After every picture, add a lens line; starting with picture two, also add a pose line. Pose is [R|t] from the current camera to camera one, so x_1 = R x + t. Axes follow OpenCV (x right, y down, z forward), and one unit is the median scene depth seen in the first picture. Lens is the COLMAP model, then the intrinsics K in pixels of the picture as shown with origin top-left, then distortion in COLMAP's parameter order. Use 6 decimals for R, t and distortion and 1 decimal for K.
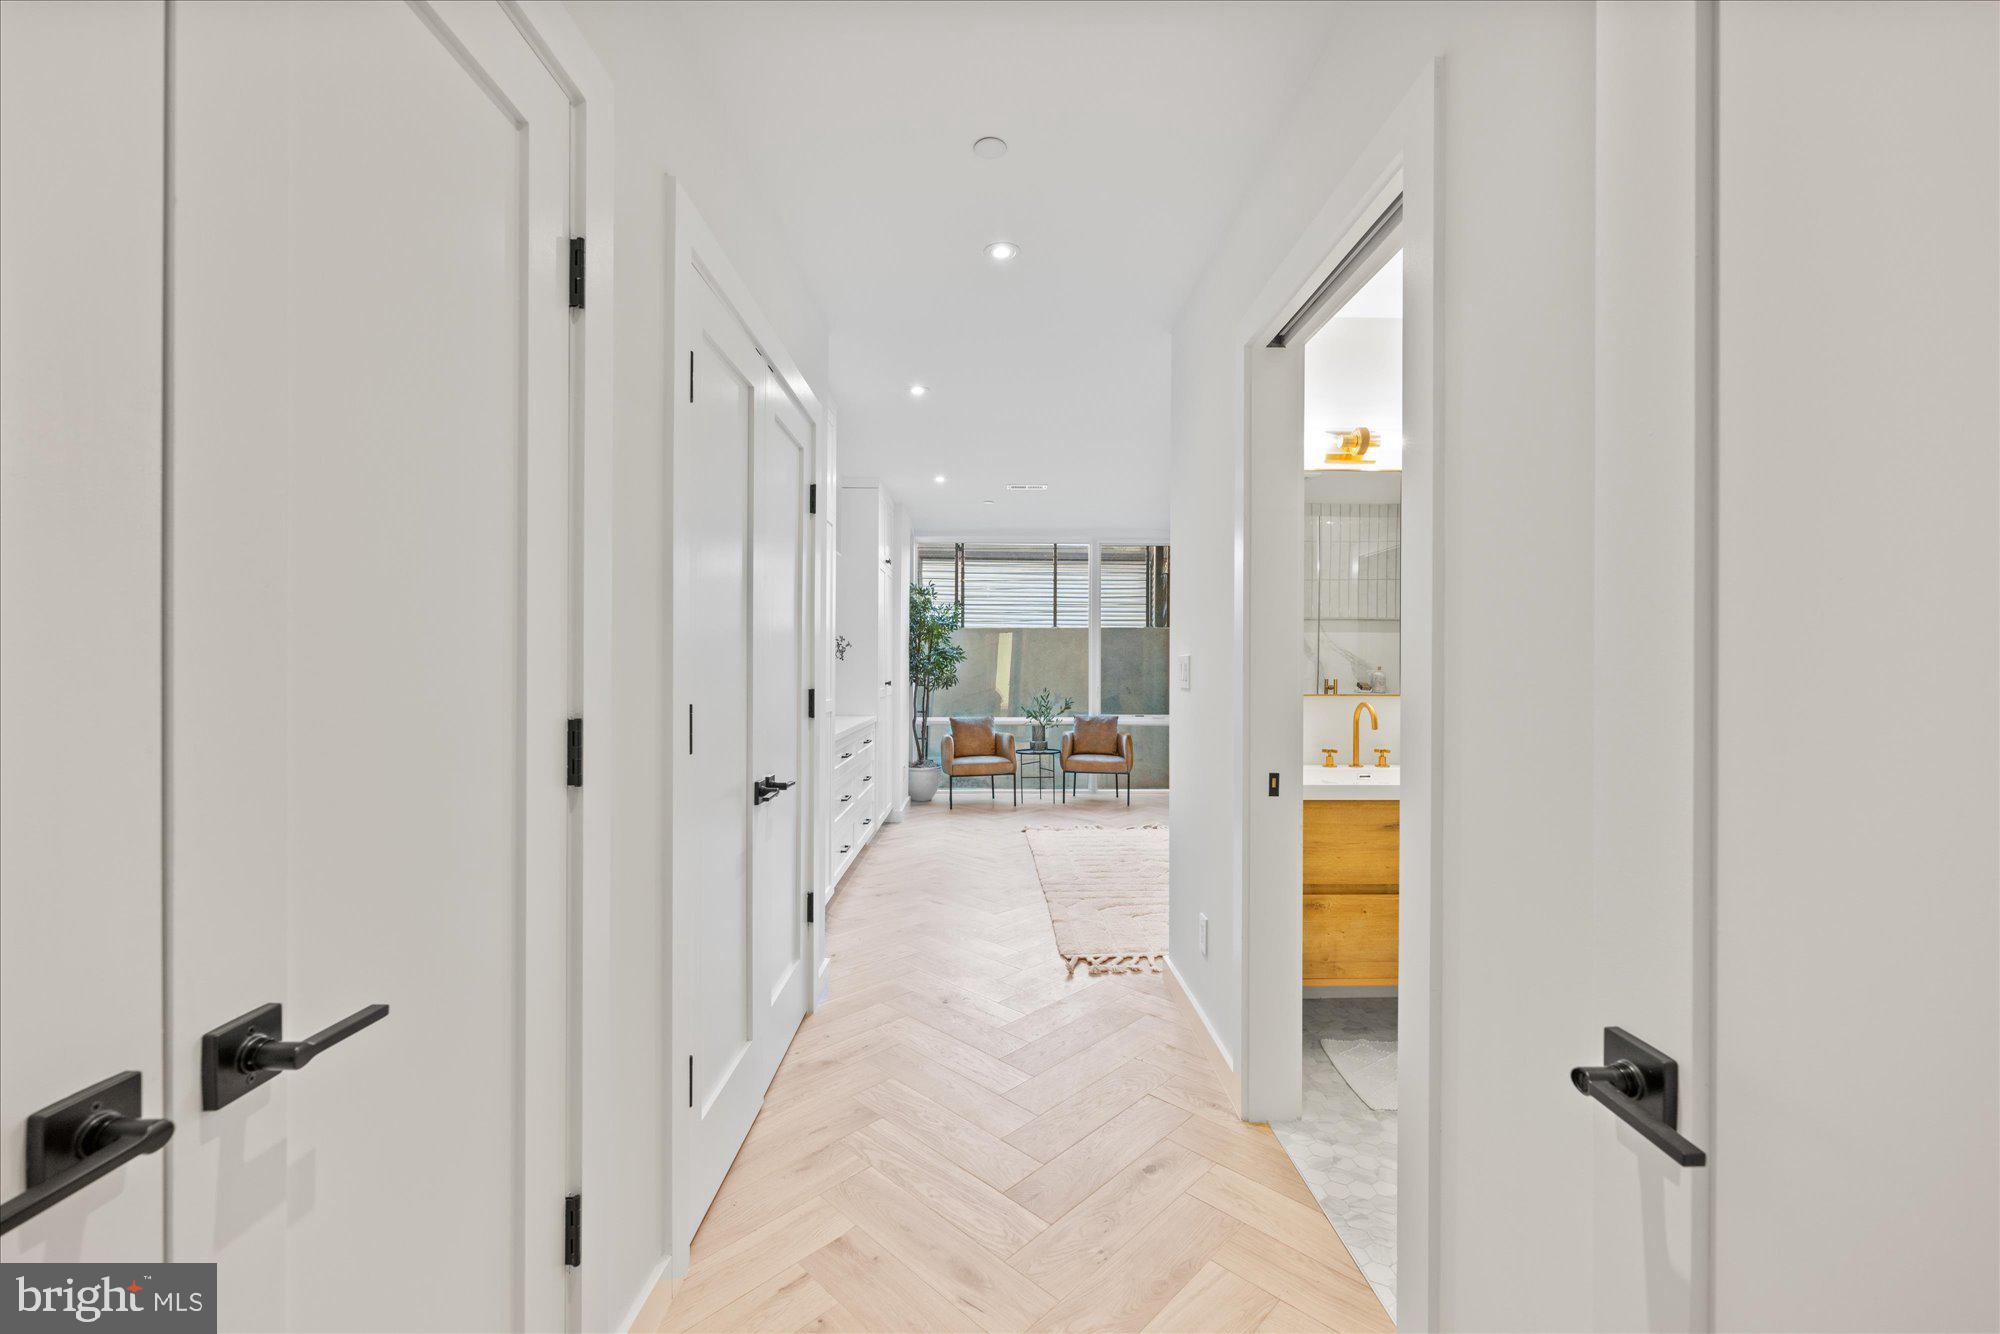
lens RADIAL K [[800.7, 0, 1004.0], [0, 800.7, 677.3], [0, 0, 1]] dist [-0.016461, -0.000004]
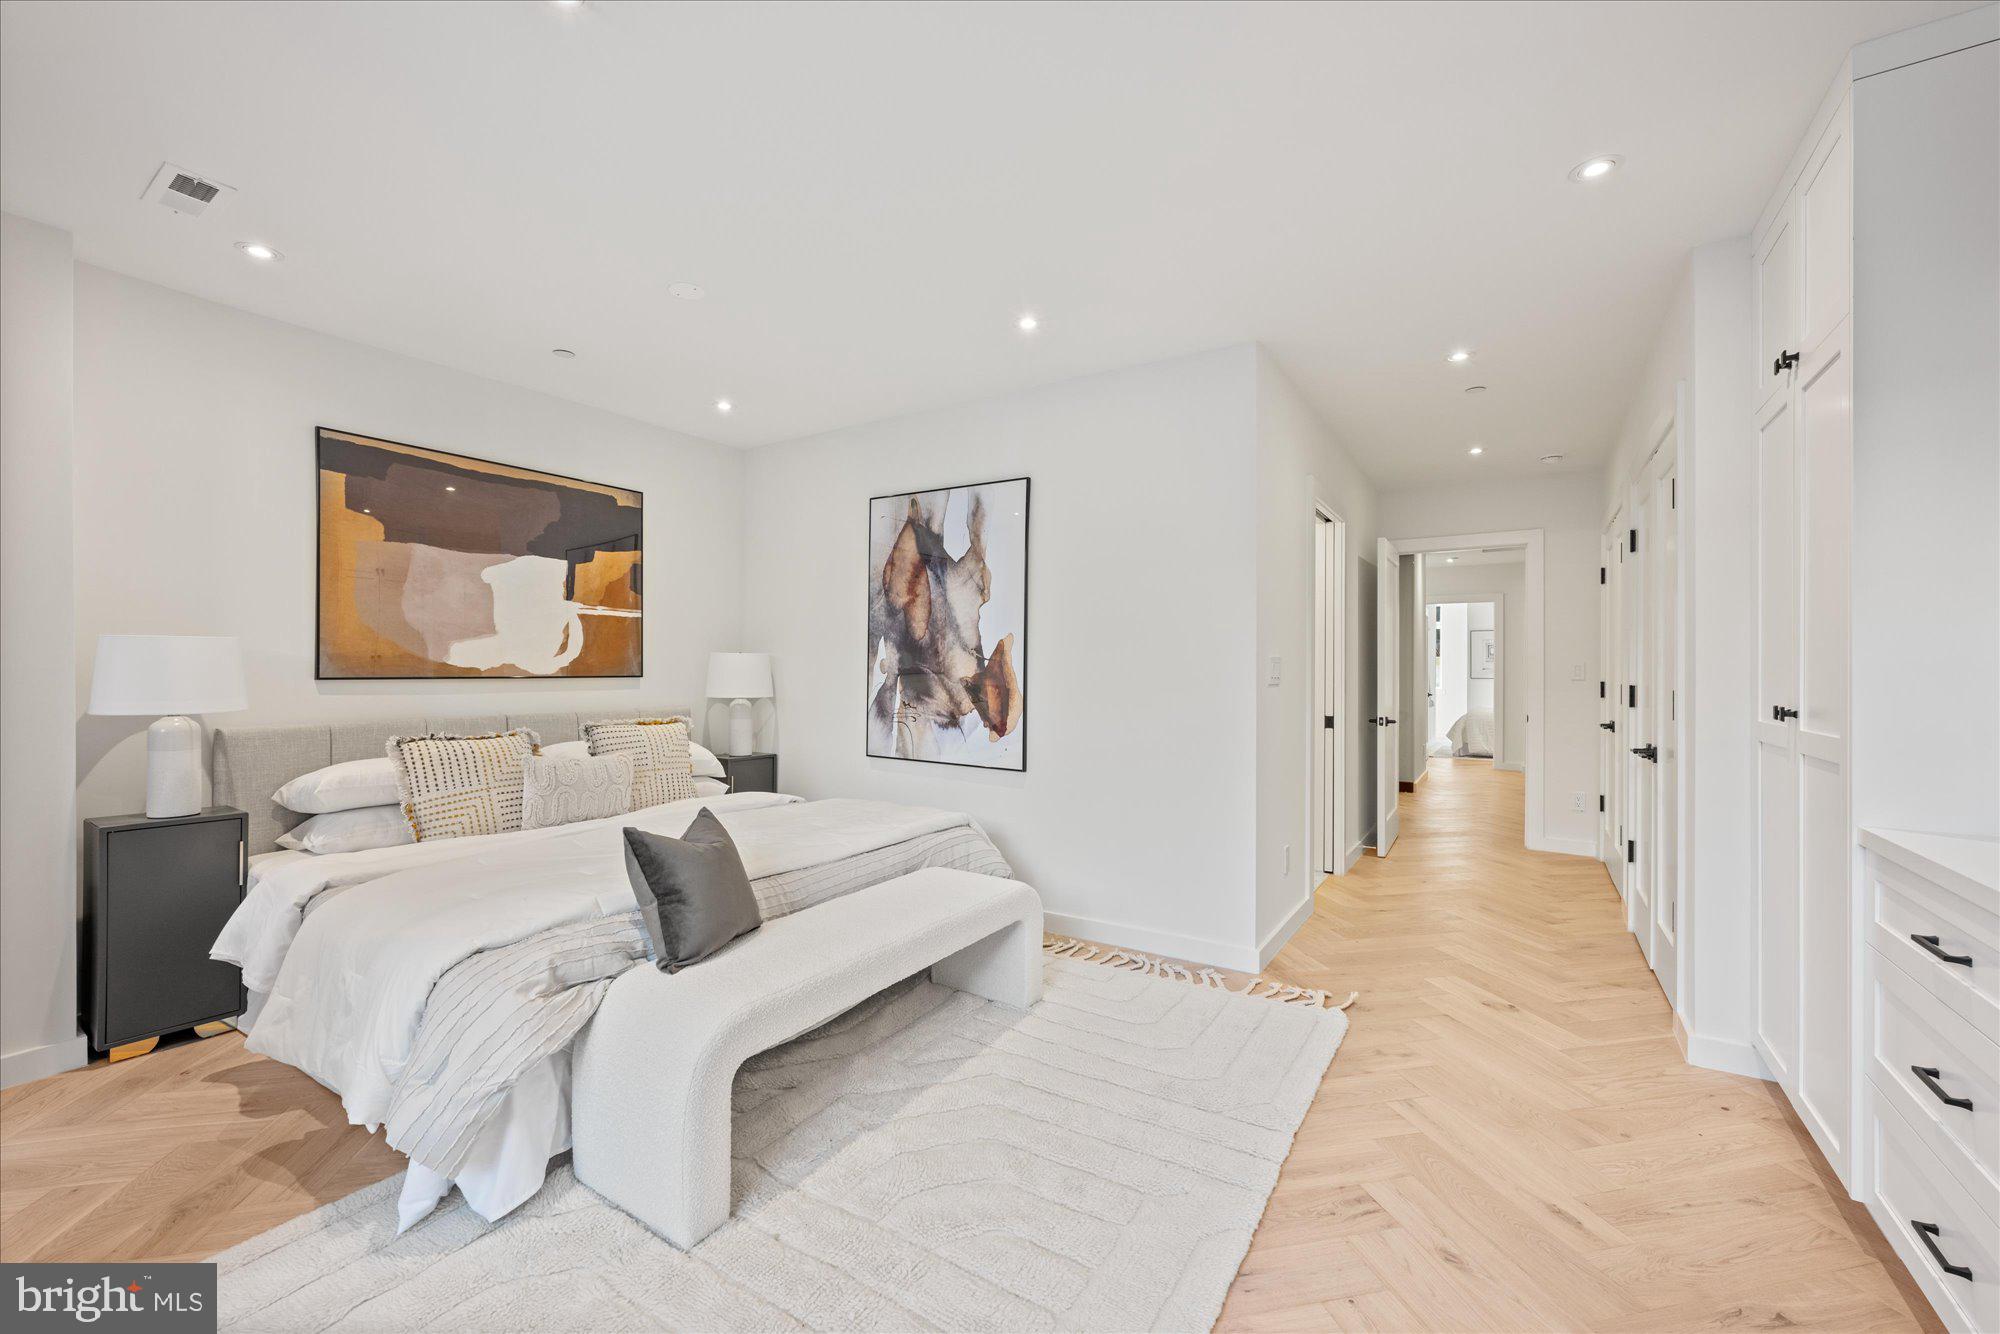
lens RADIAL K [[810.3, 0, 989.9], [0, 810.3, 657.8], [0, 0, 1]] dist [0.000738, 0.000141]
pose [[-0.826431, -0.004842, 0.563017, -0.104145], [-0.001651, 0.999980, 0.006176, -0.025566], [-0.563035, 0.004174, -0.826422, 2.188942]]
